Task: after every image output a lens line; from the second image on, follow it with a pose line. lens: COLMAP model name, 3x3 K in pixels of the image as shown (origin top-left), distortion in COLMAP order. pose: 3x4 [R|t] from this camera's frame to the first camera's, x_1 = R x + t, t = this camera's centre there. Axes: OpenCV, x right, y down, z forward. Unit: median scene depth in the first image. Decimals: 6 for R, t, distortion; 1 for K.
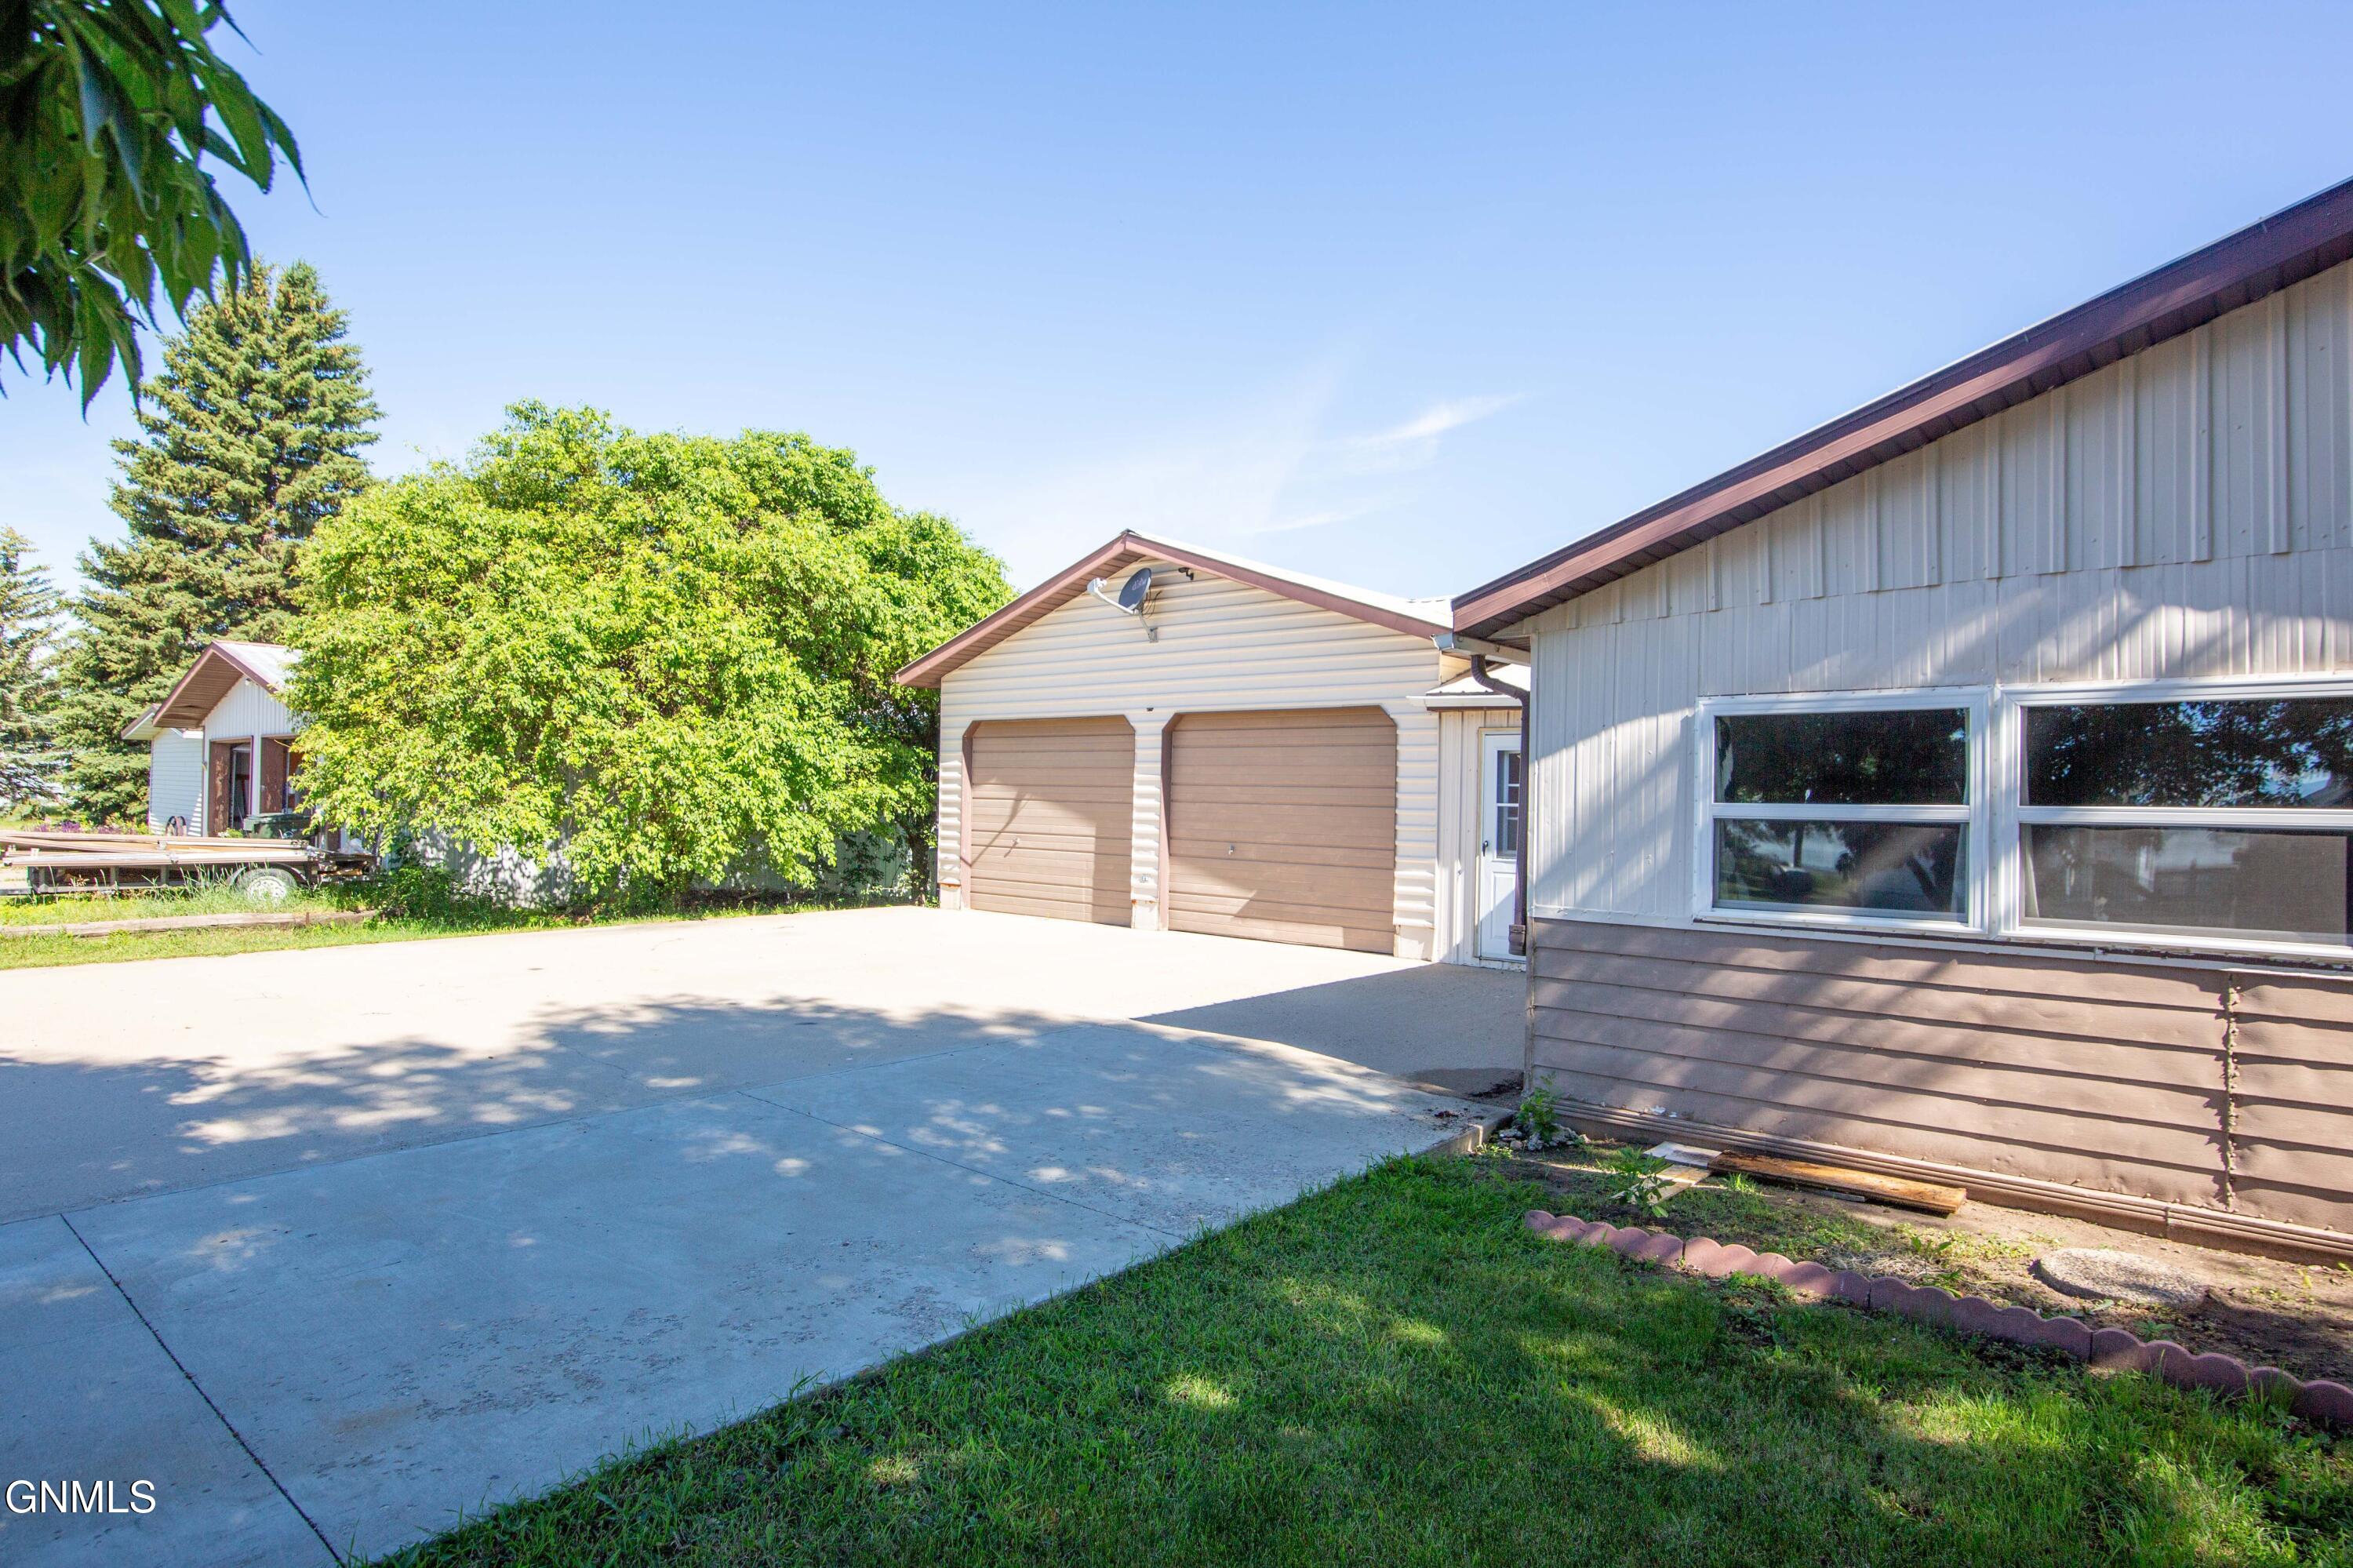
lens RADIAL K [[1268.8, 0, 1172.8], [0, 1268.8, 771.4], [0, 0, 1]] dist [-0.002653, -0.000153]
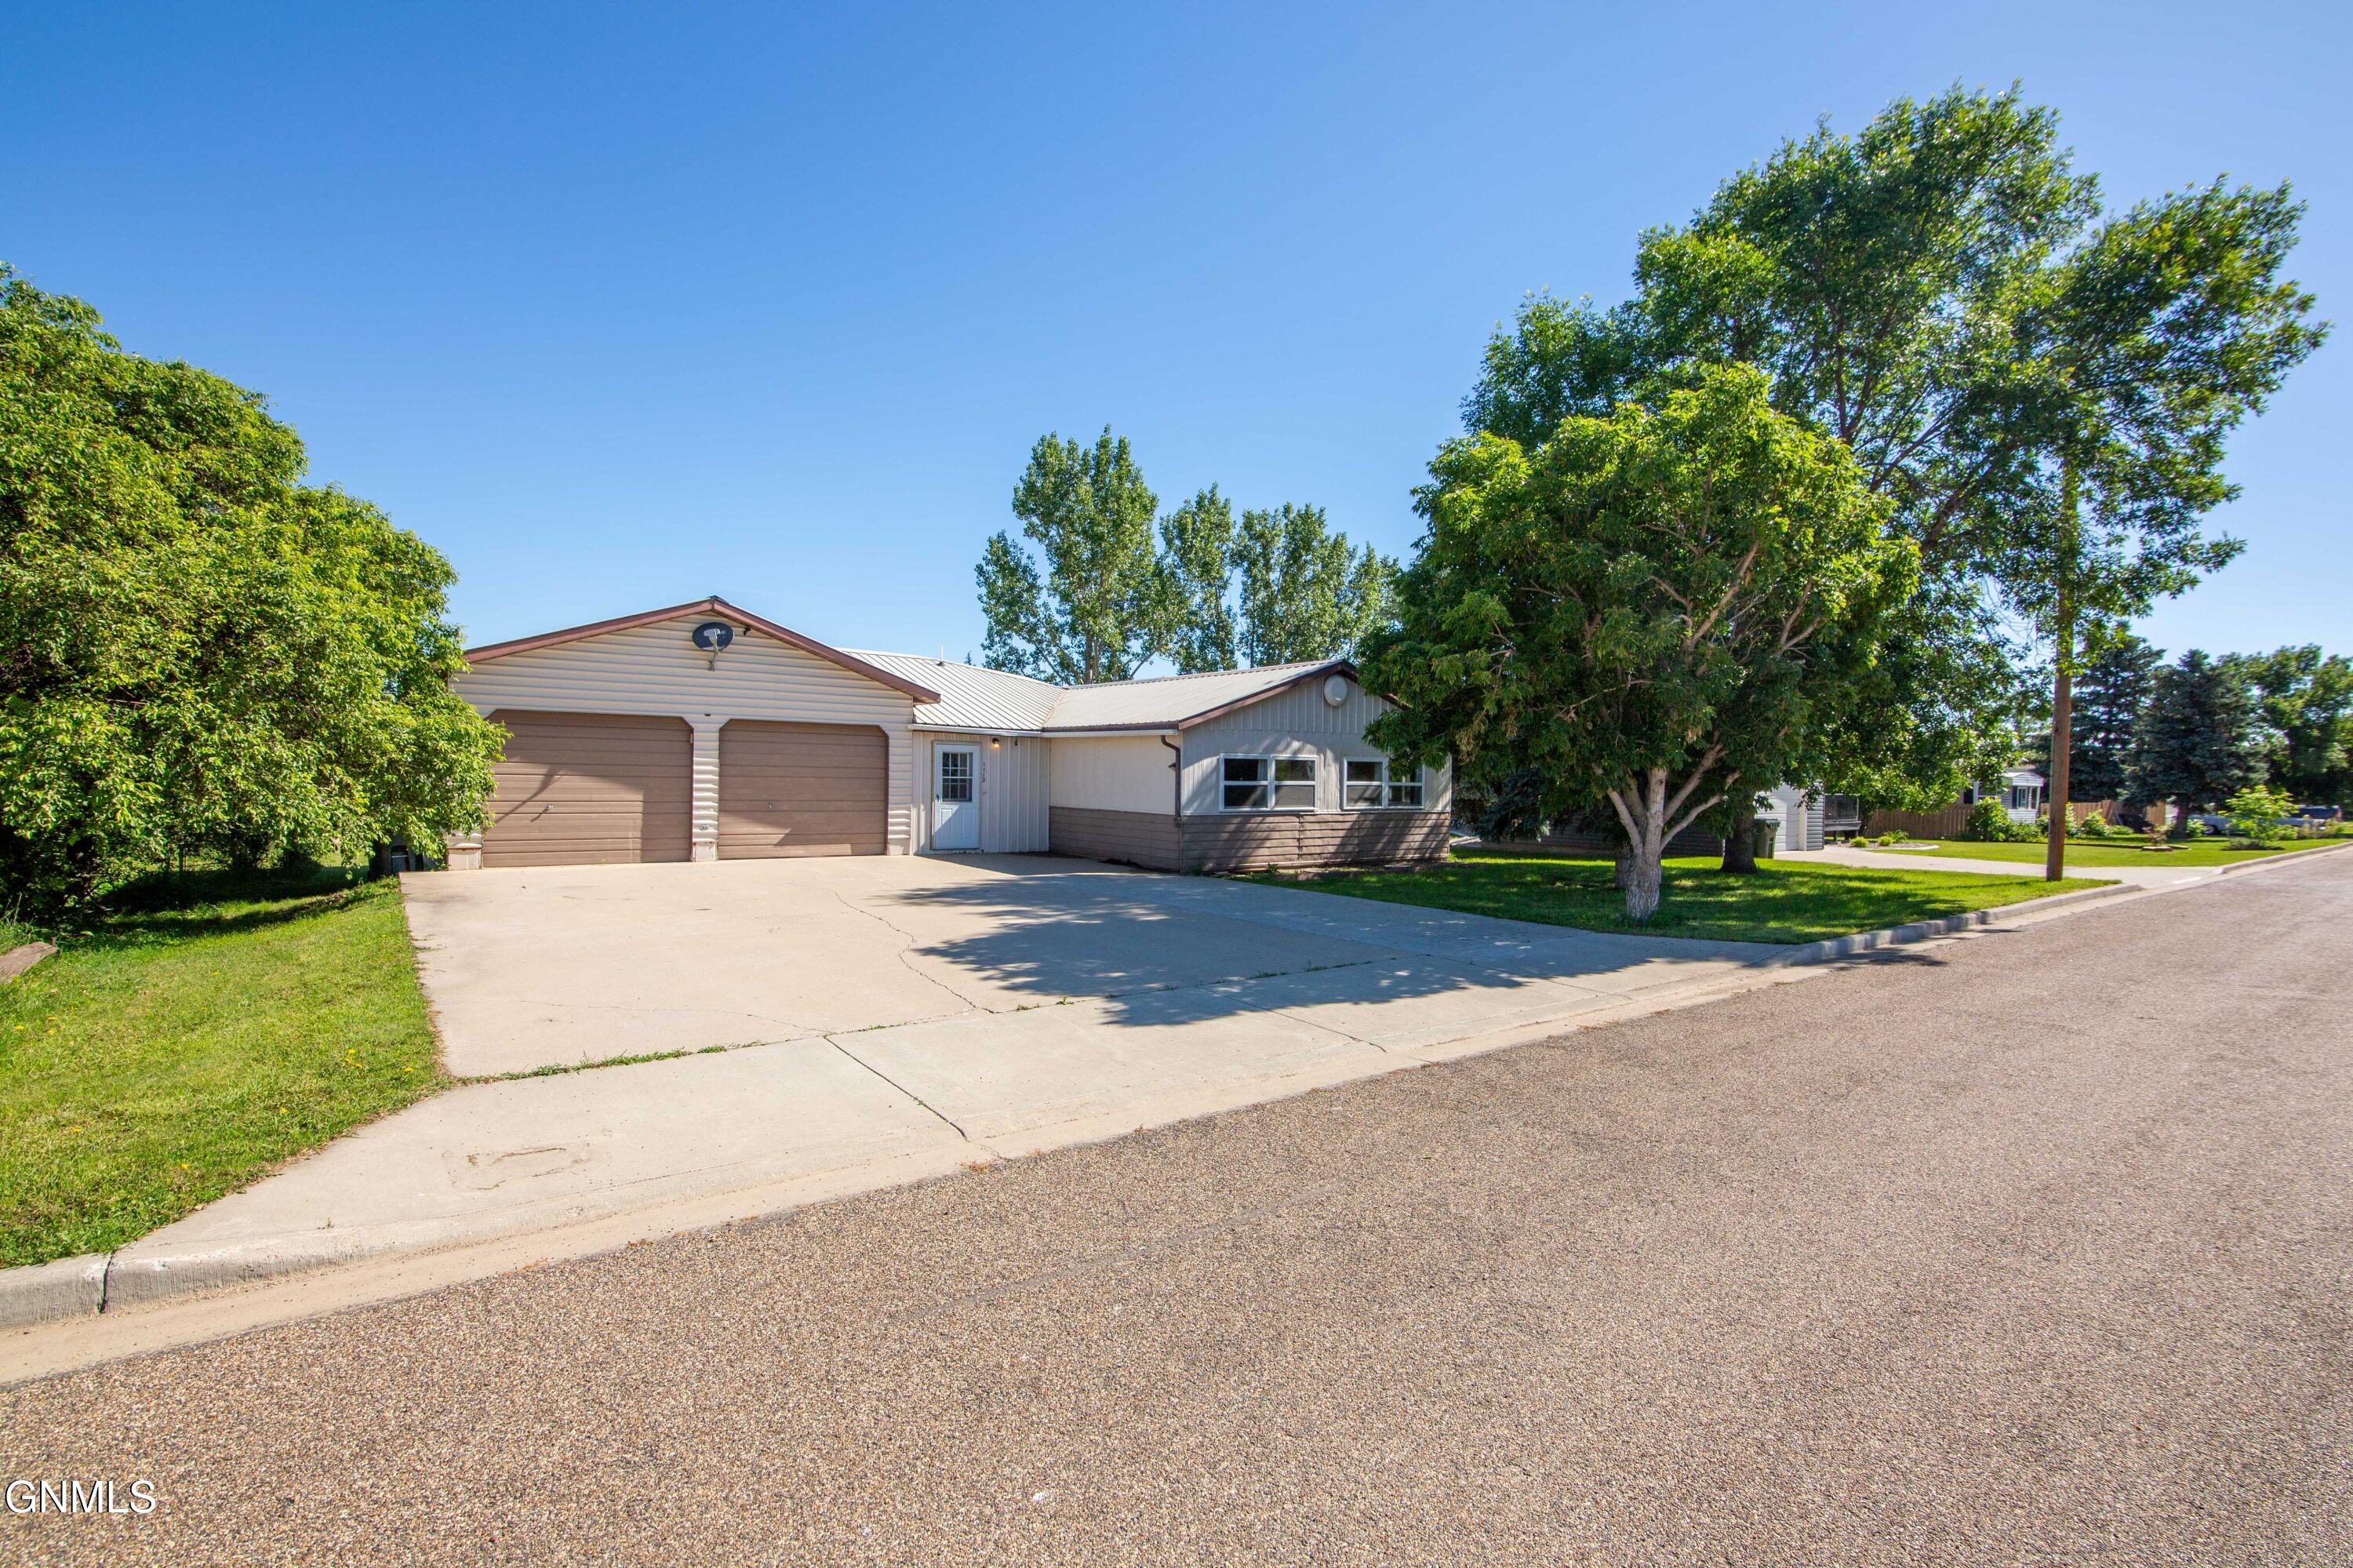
lens RADIAL K [[1091.4, 0, 1173.4], [0, 1091.4, 783.8], [0, 0, 1]] dist [-0.017520, -0.000399]
pose [[0.223055, -0.024047, 0.974509, -1.341155], [-0.034652, 0.998868, 0.032580, -0.033197], [-0.974190, -0.041036, 0.221970, 0.201710]]
